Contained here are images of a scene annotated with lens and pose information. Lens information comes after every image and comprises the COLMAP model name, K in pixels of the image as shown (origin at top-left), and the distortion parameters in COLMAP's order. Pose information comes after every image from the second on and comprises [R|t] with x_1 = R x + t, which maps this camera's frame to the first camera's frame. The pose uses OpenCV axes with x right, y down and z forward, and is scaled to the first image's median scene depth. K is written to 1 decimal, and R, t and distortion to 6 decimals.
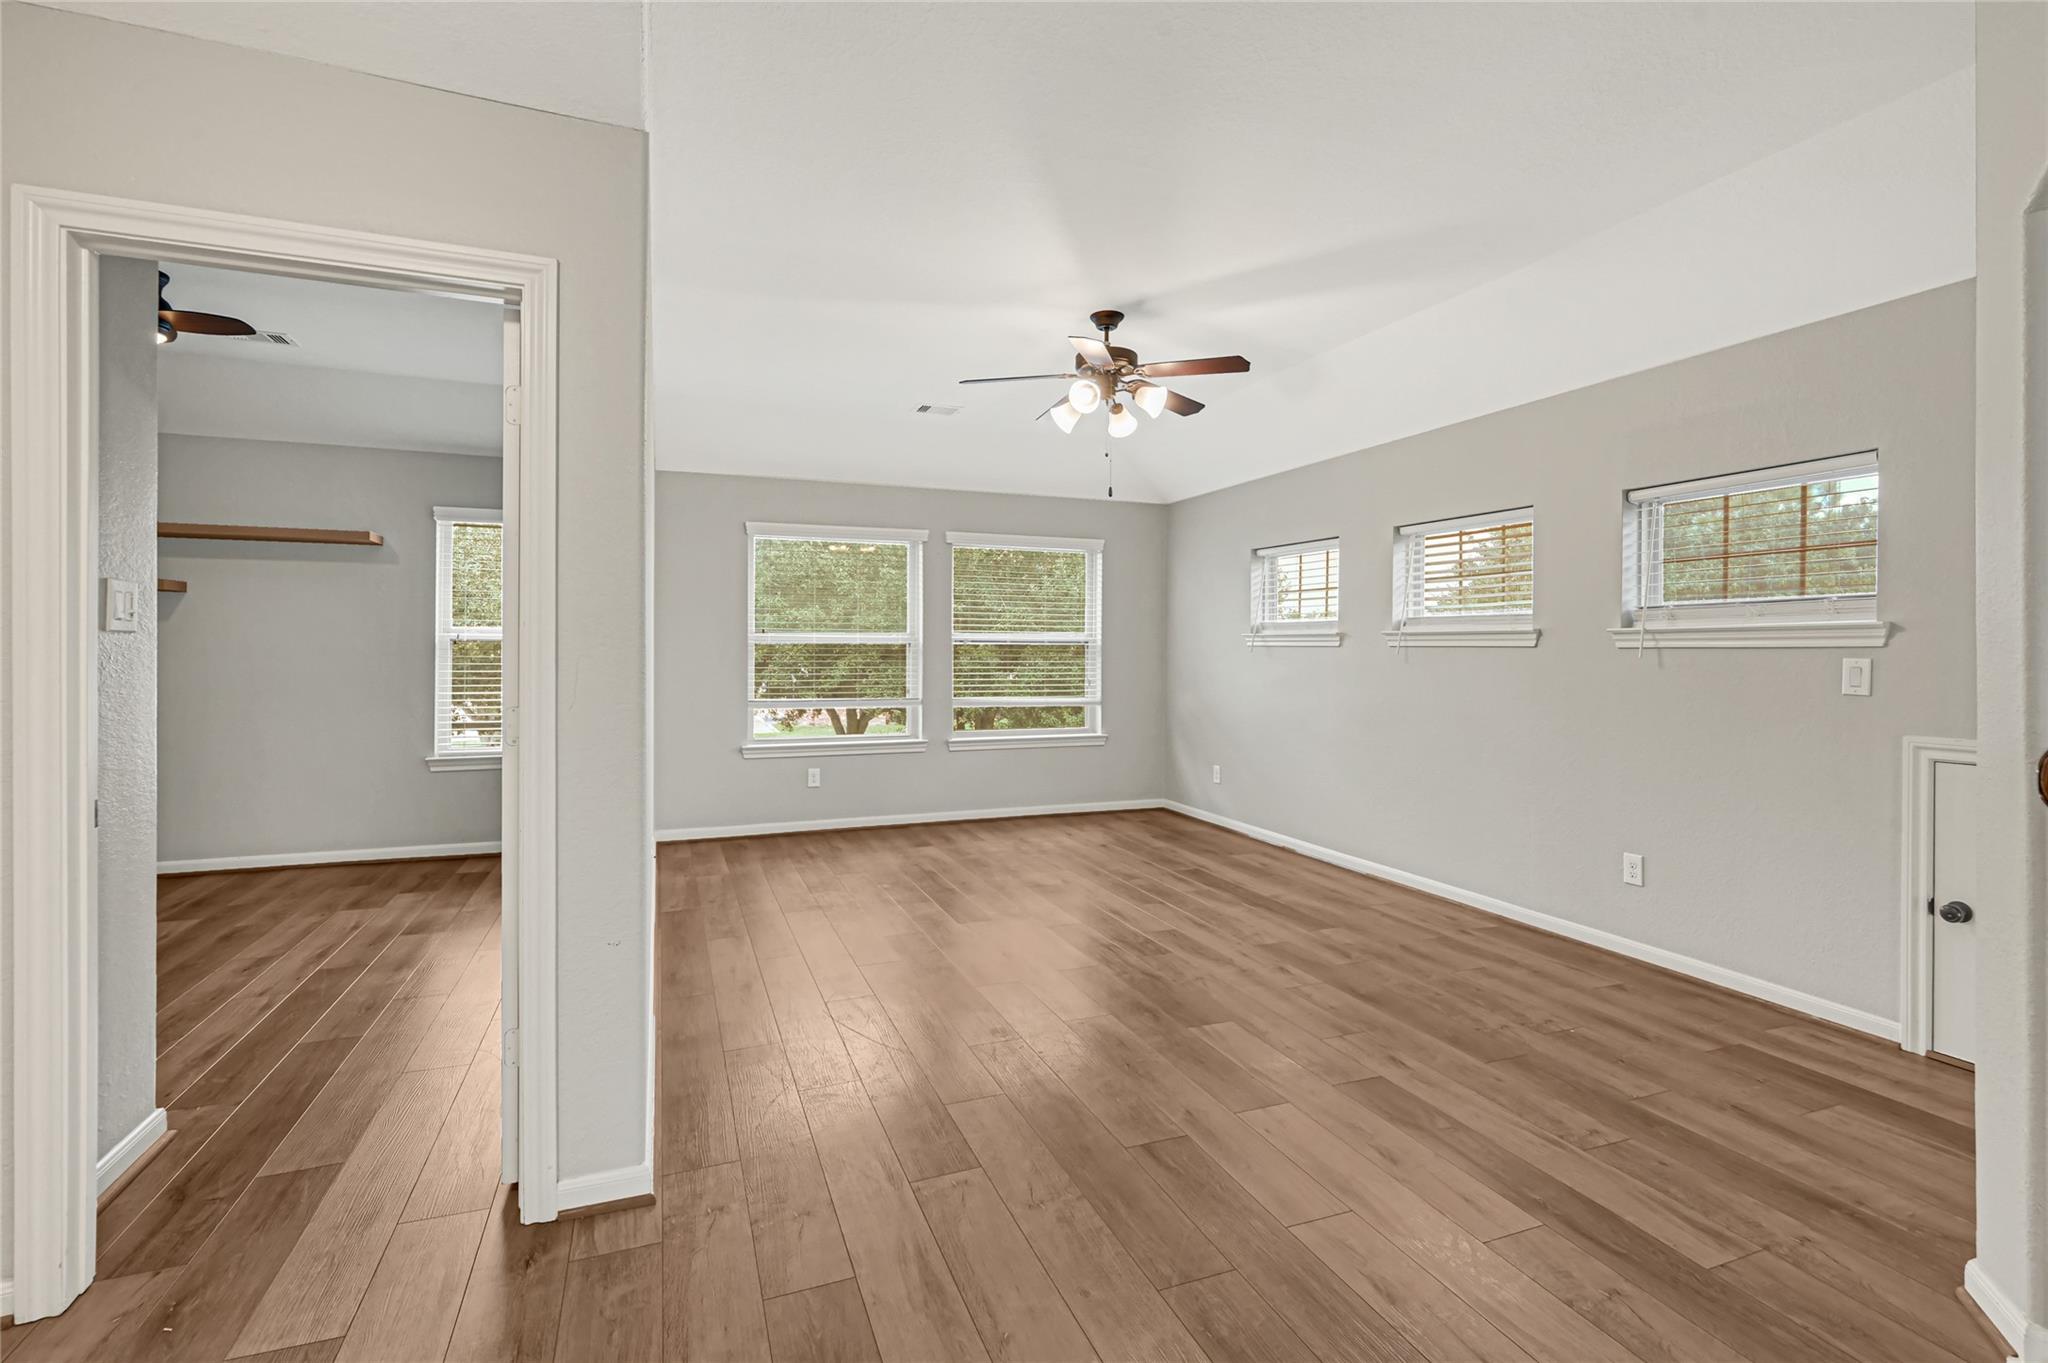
lens RADIAL K [[952.4, 0, 1040.1], [0, 952.4, 654.8], [0, 0, 1]] dist [0.001246, -0.000225]
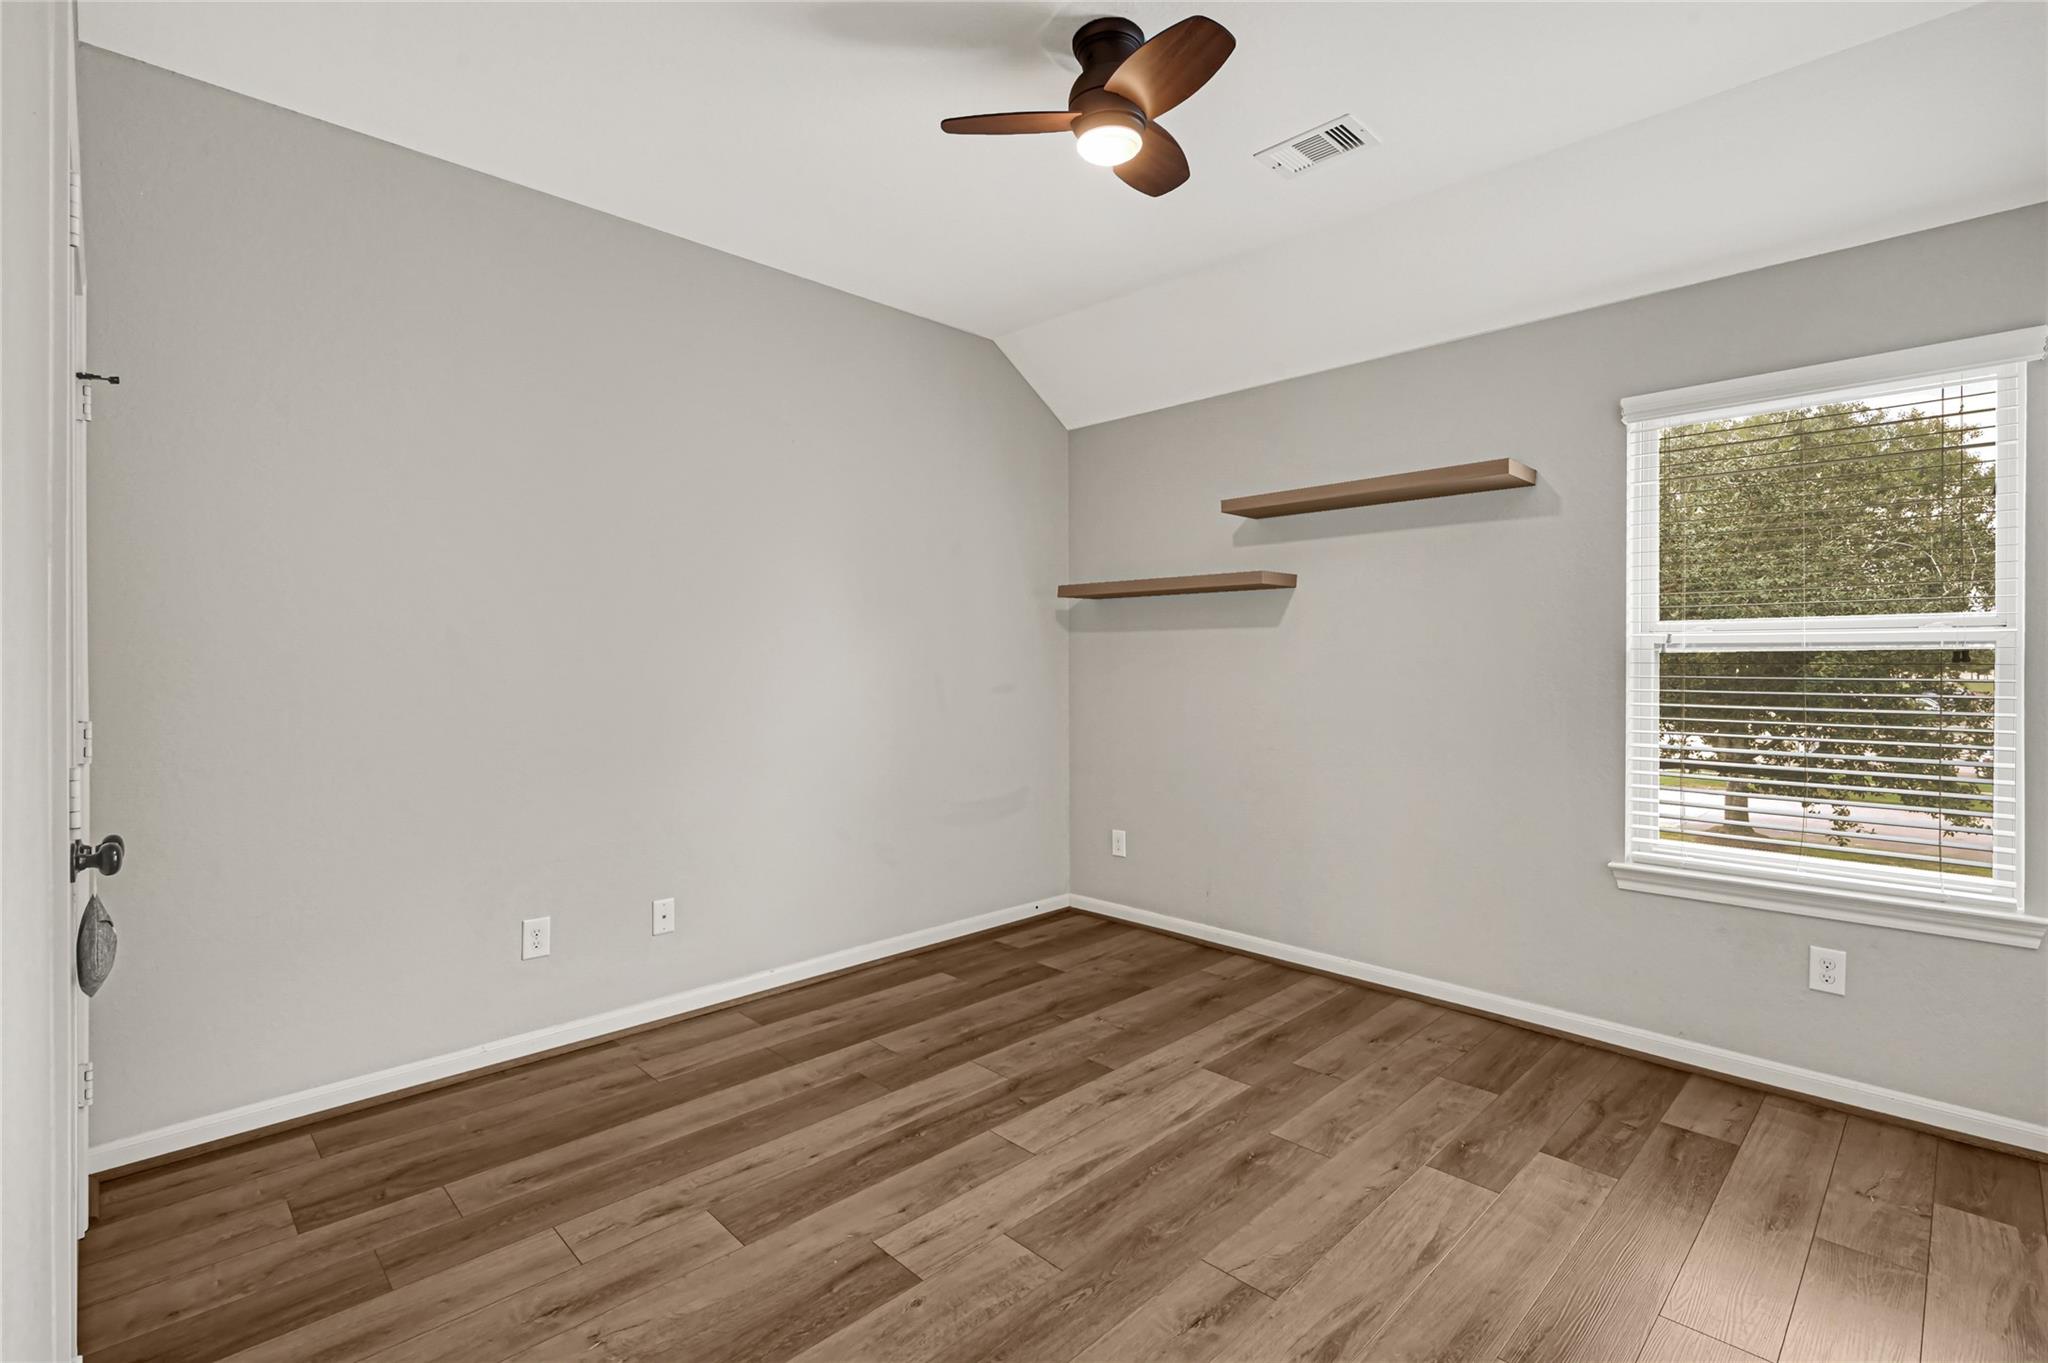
lens RADIAL K [[952.4, 0, 1028.4], [0, 952.4, 674.5], [0, 0, 1]] dist [0.001246, -0.000225]
pose [[0.396919, -0.001446, -0.917852, -0.396942], [0.002866, 0.999996, -0.000336, -0.000768], [0.917849, -0.002497, 0.396922, 0.689032]]
